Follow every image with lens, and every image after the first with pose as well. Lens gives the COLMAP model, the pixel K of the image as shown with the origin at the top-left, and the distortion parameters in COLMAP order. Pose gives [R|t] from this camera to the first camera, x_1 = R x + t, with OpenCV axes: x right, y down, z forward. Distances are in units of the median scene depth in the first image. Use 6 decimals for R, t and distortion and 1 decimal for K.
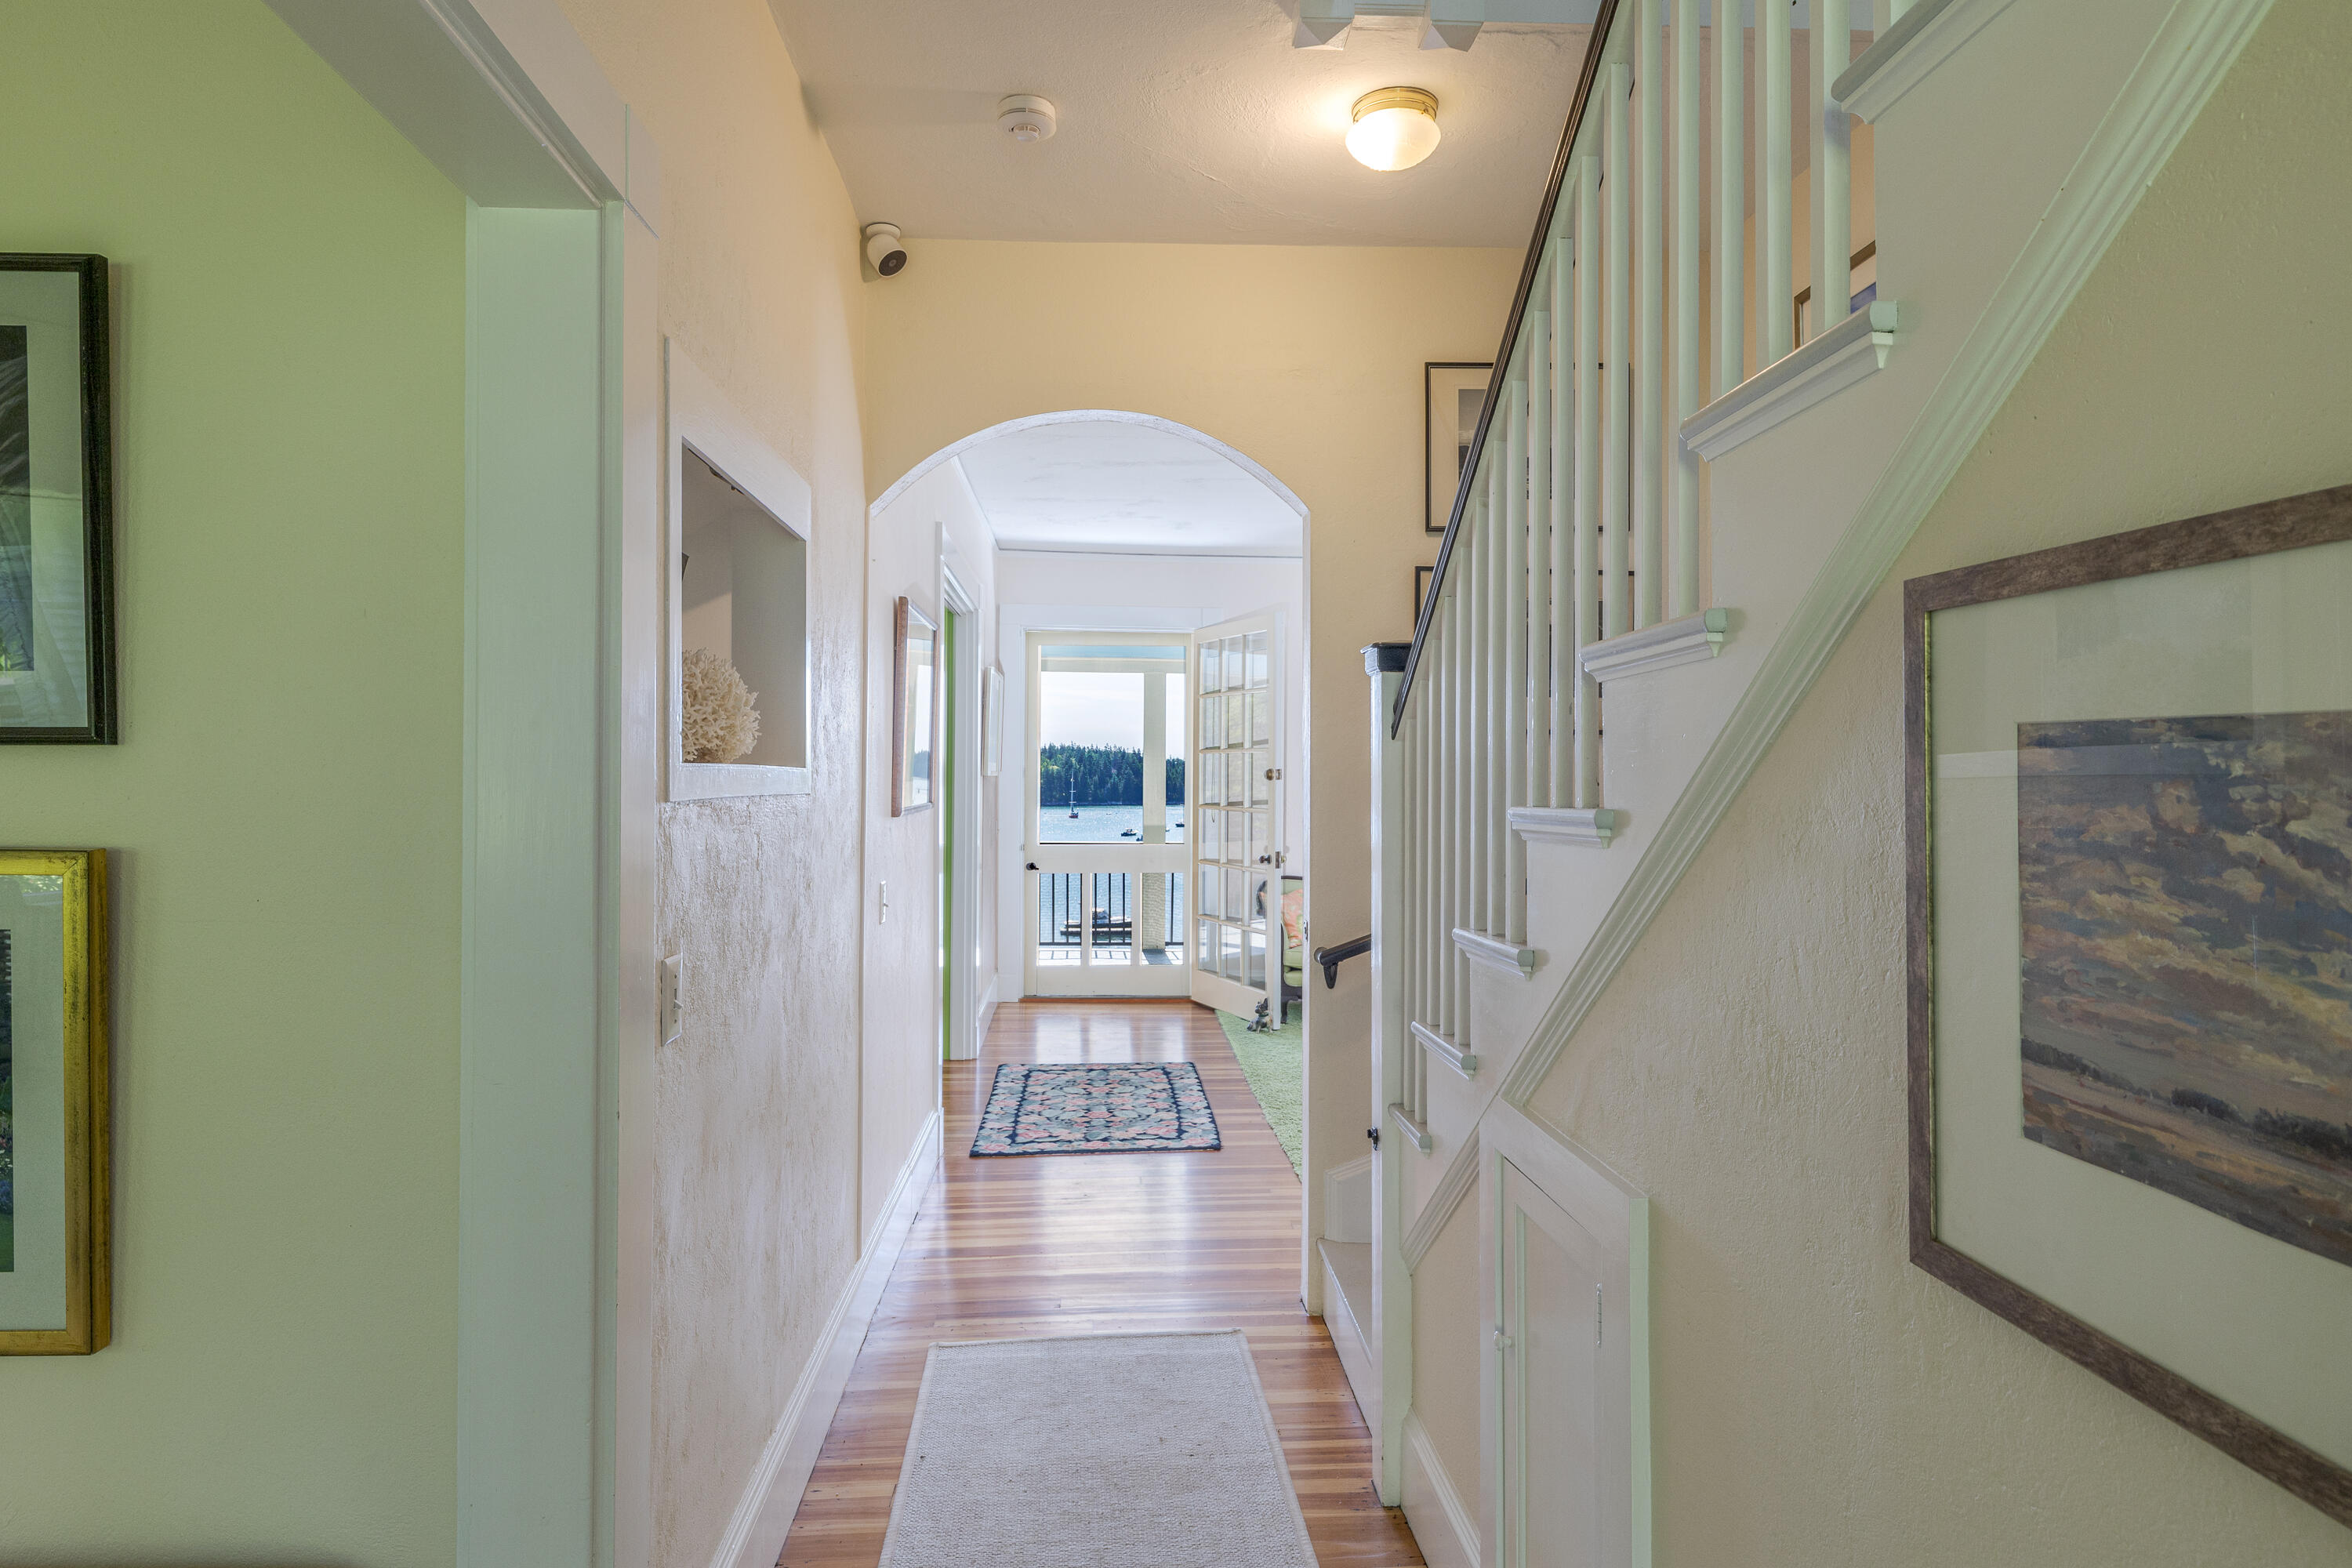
lens RADIAL K [[1352.6, 0, 1171.4], [0, 1352.6, 777.9], [0, 0, 1]] dist [0.001387, -0.000126]
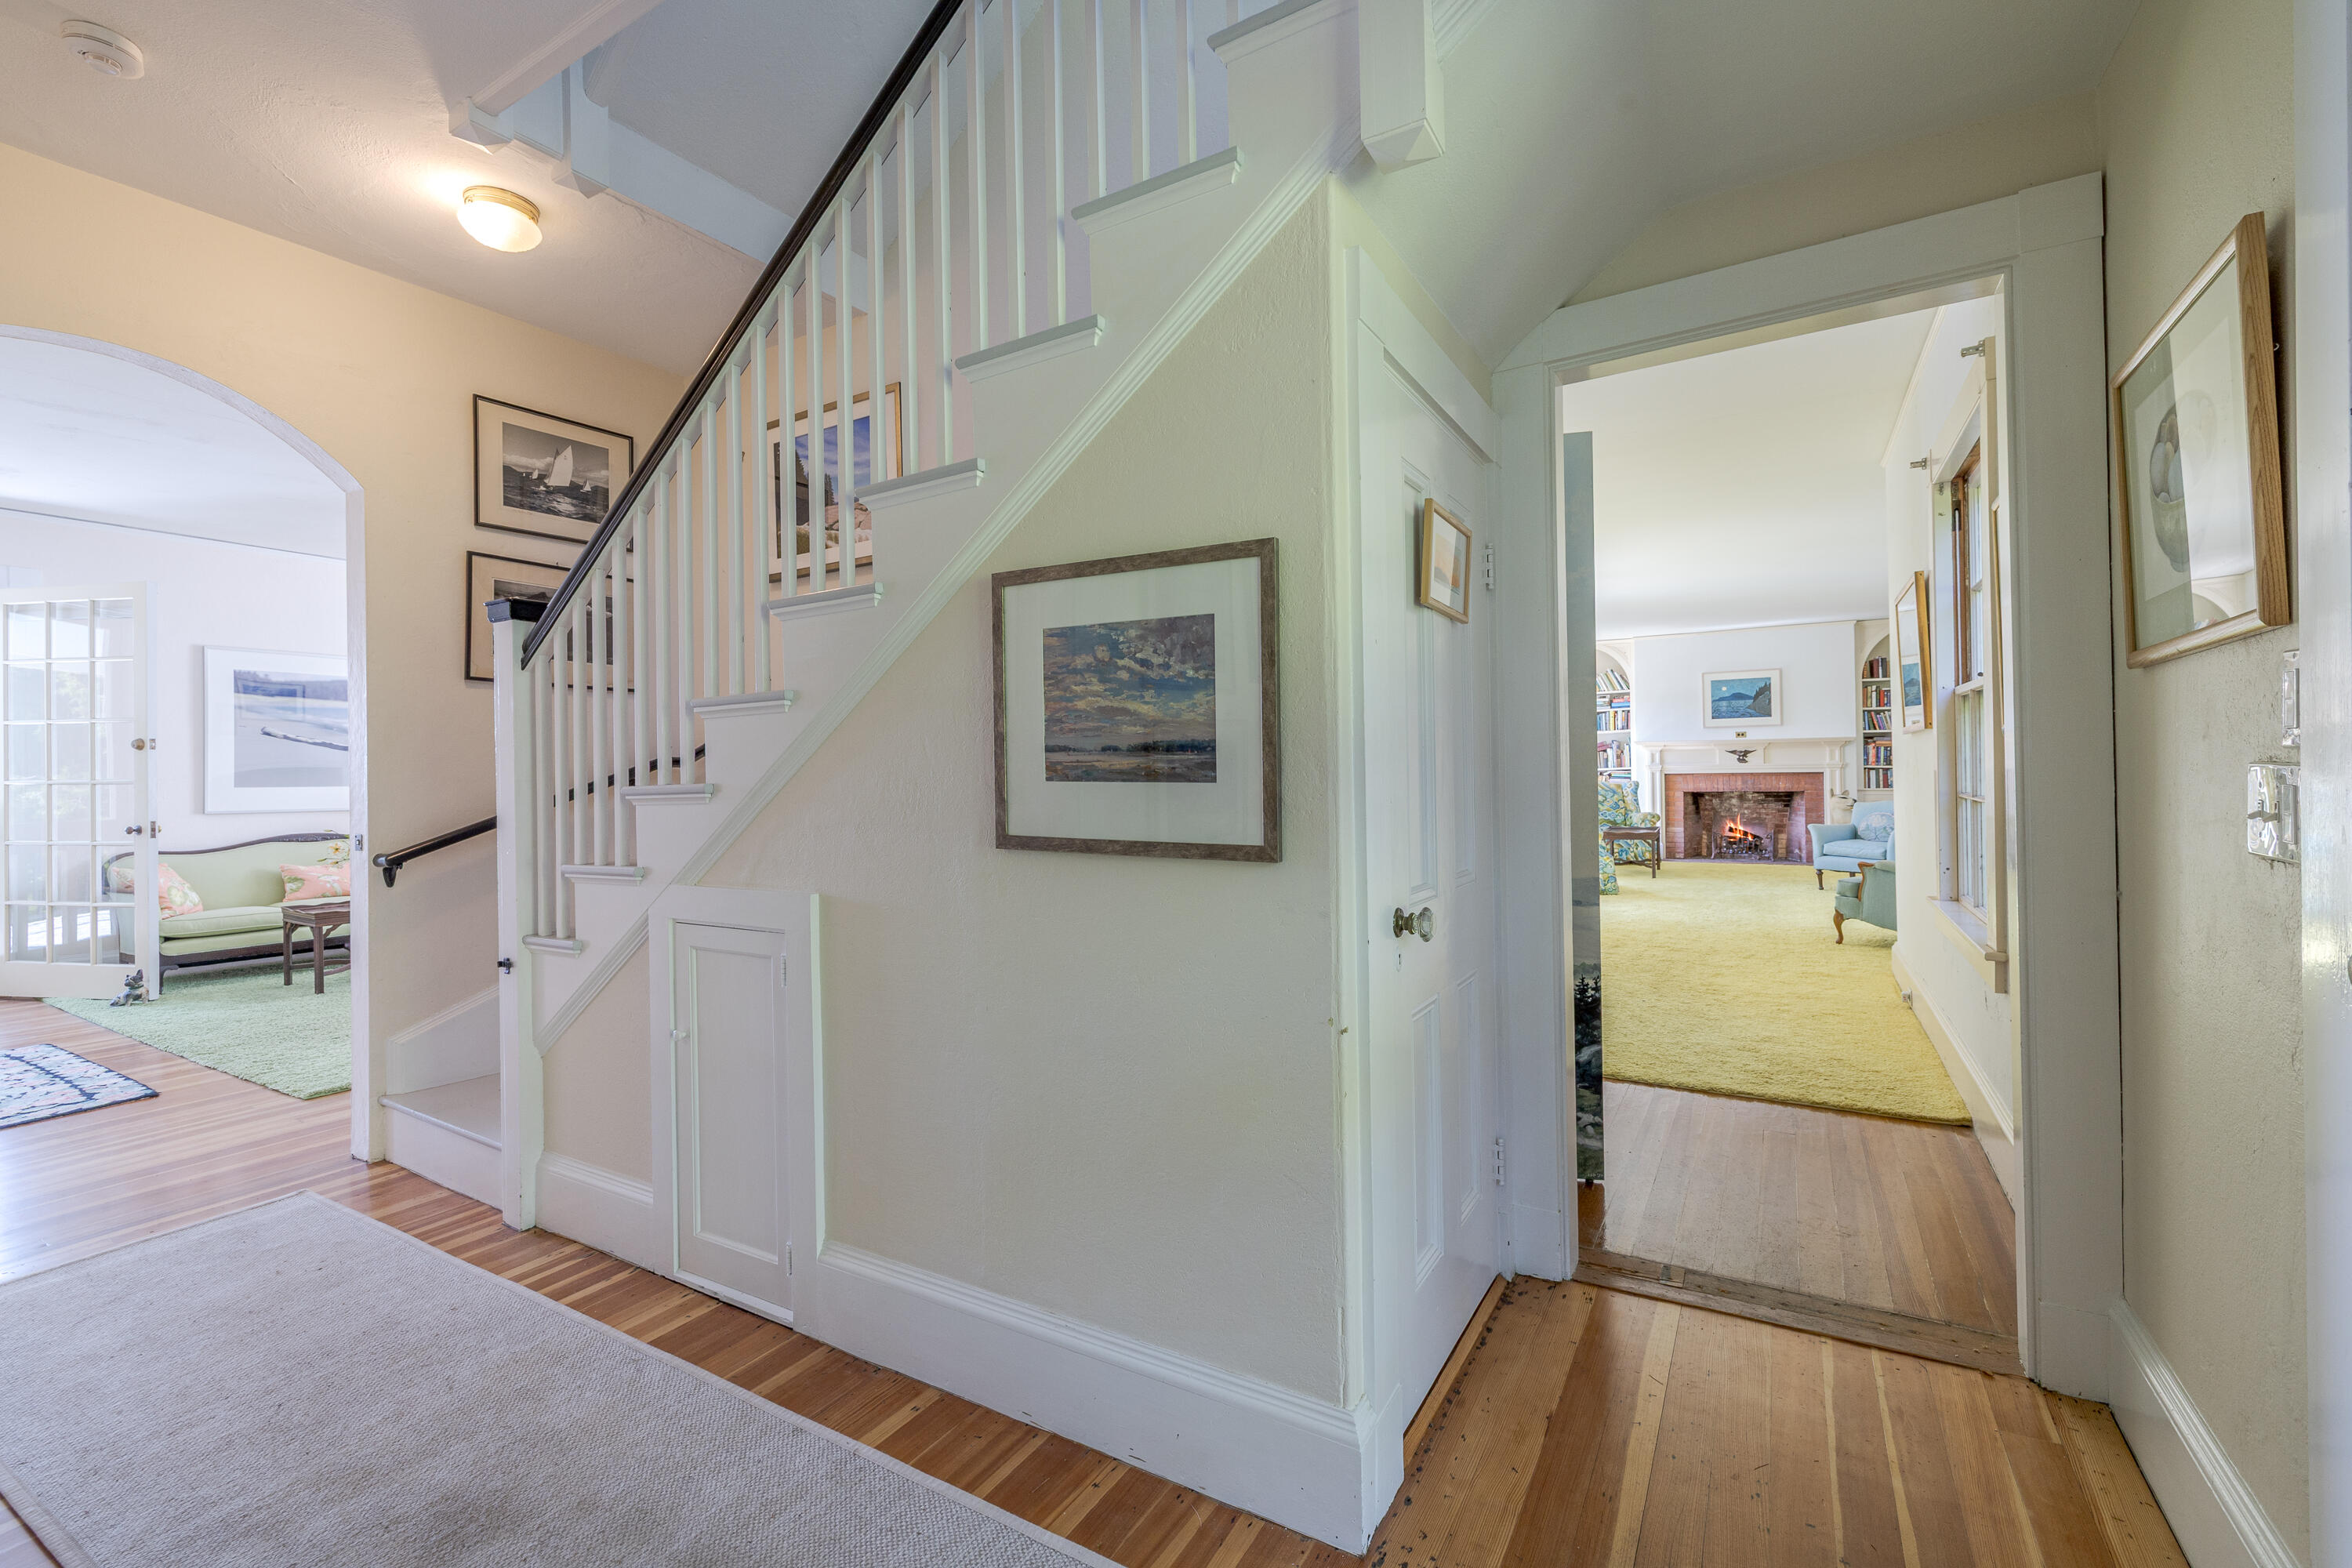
lens RADIAL K [[1016.3, 0, 1164.7], [0, 1016.3, 789.6], [0, 0, 1]] dist [0.001344, 0.001066]
pose [[0.571337, -0.017717, 0.820524, -0.921561], [0.013585, 0.999834, 0.012130, 0.262805], [-0.820603, 0.004217, 0.571483, -0.369326]]
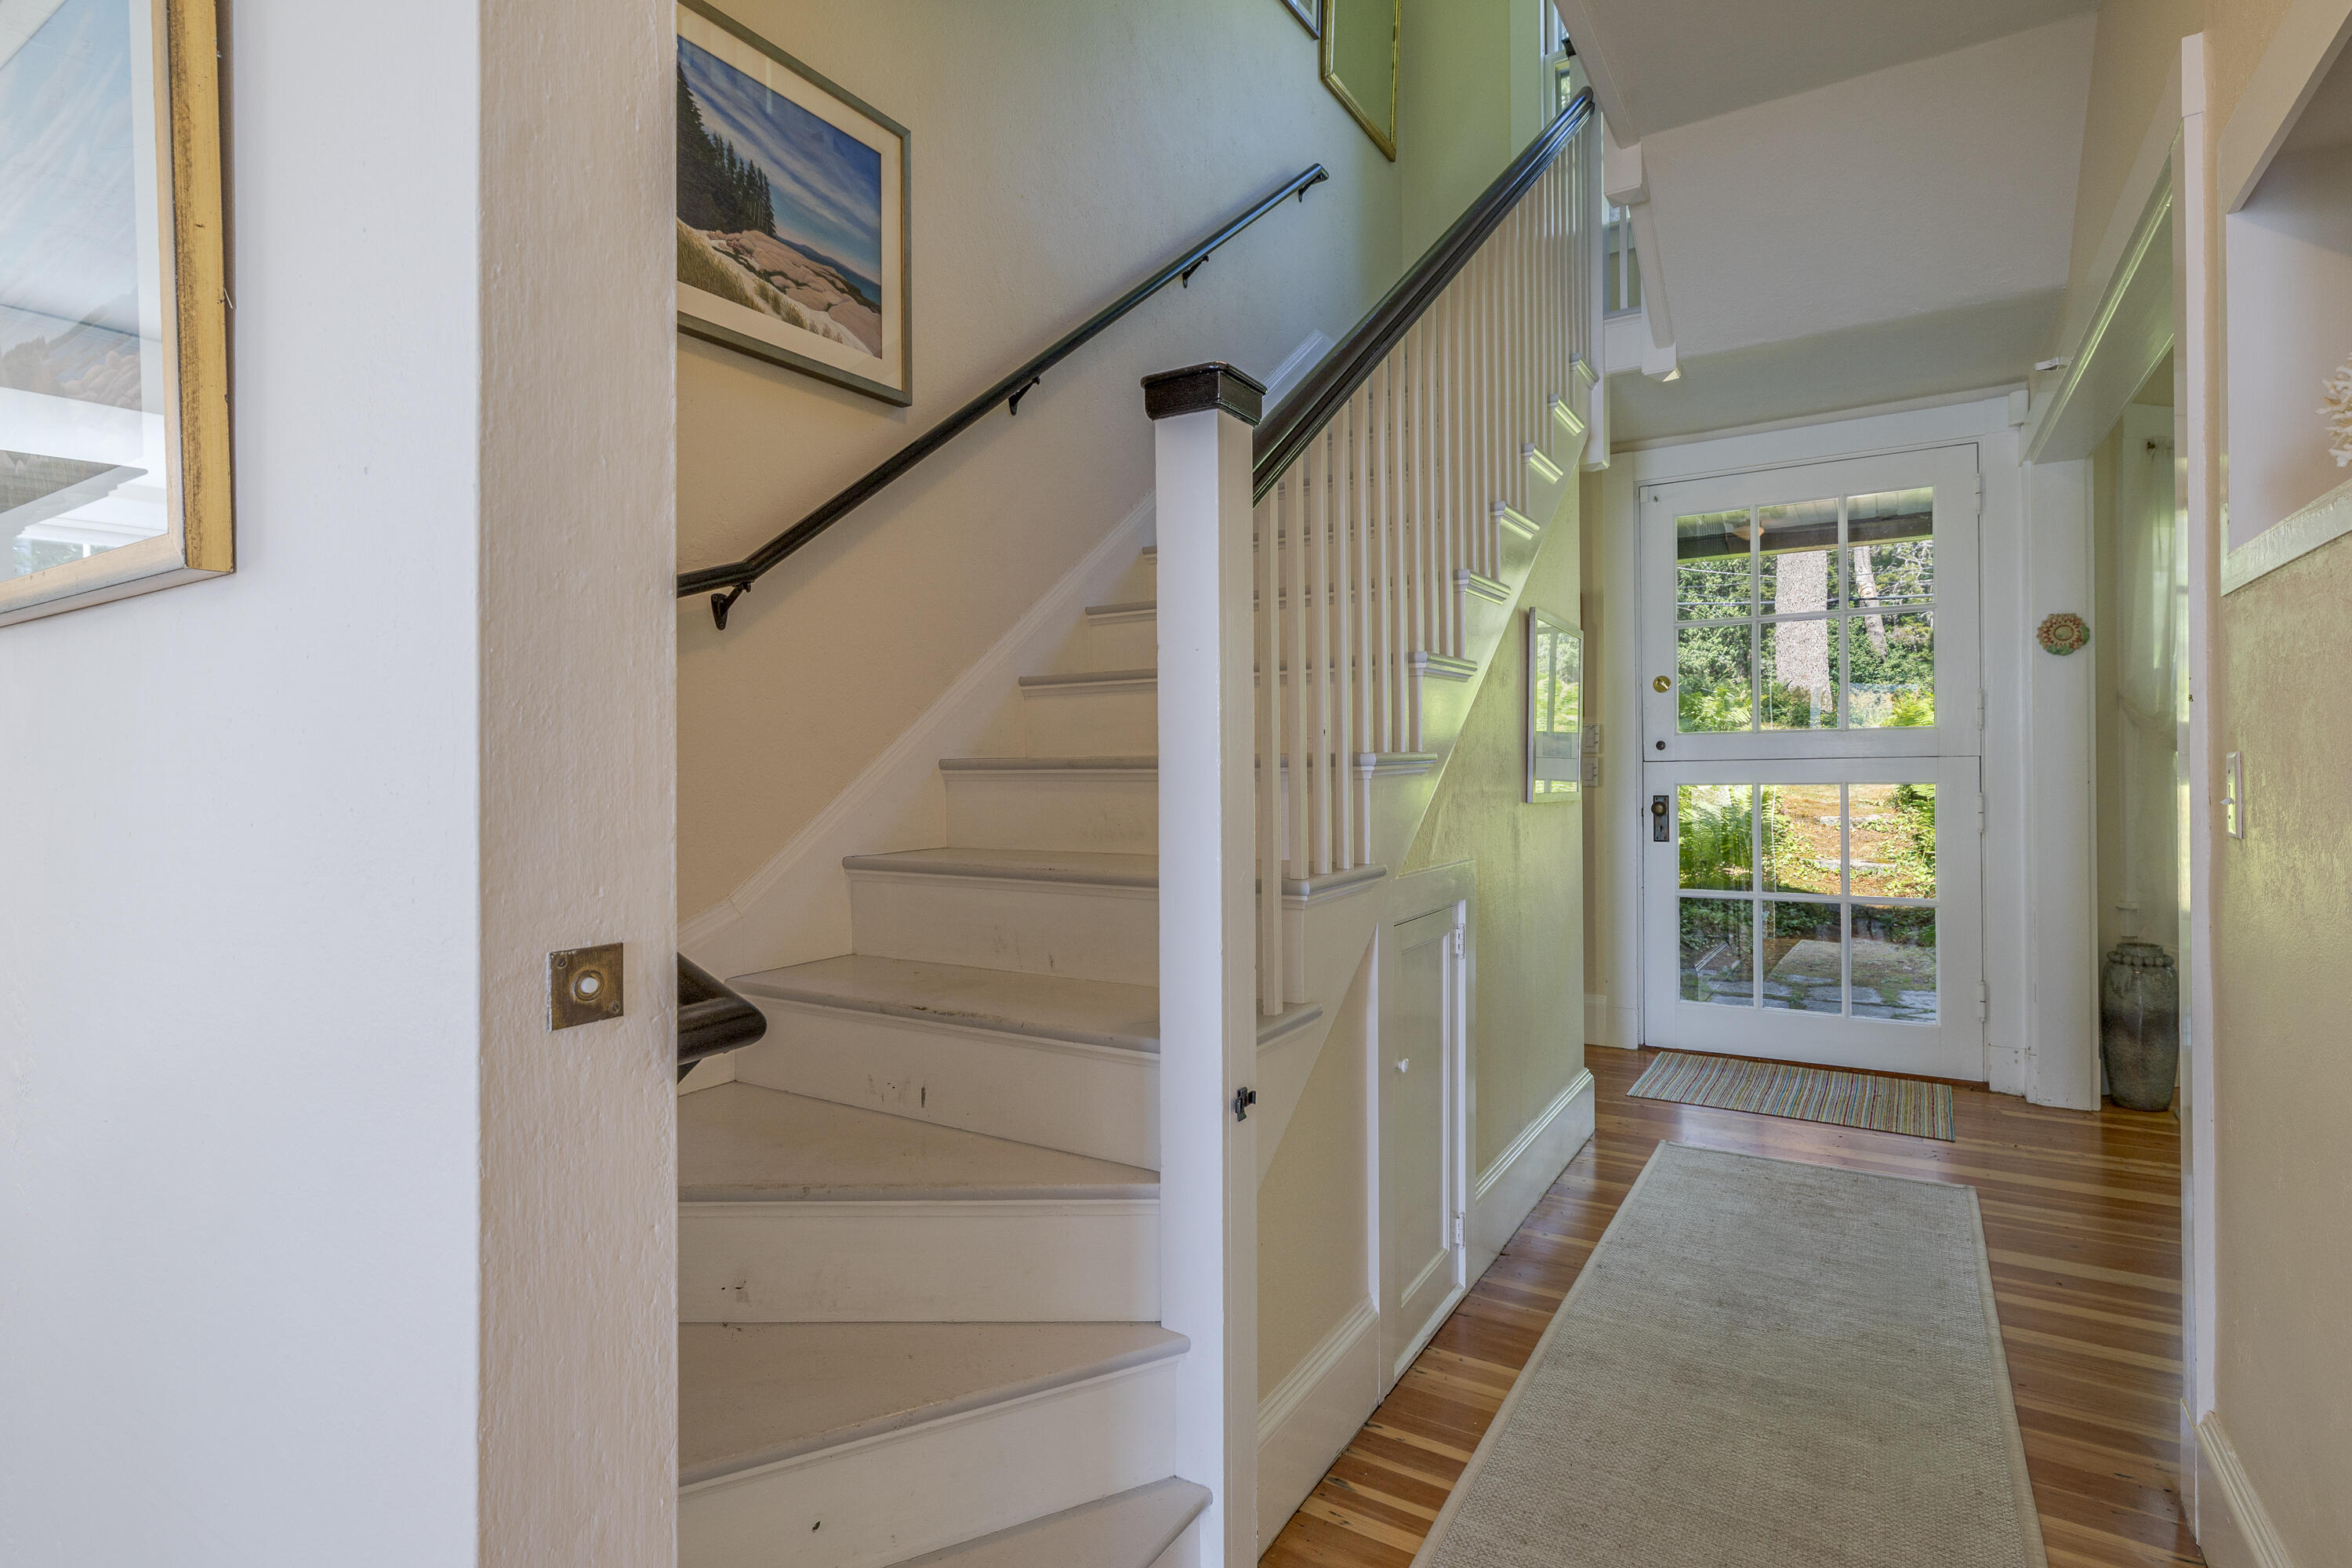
lens RADIAL K [[1148.2, 0, 1183.3], [0, 1148.2, 767.9], [0, 0, 1]] dist [-0.001235, -0.000183]
pose [[-0.820997, 0.004322, 0.570916, -0.468927], [0.006527, 0.999977, 0.001817, 0.293667], [-0.570895, 0.005218, -0.821006, 4.570417]]
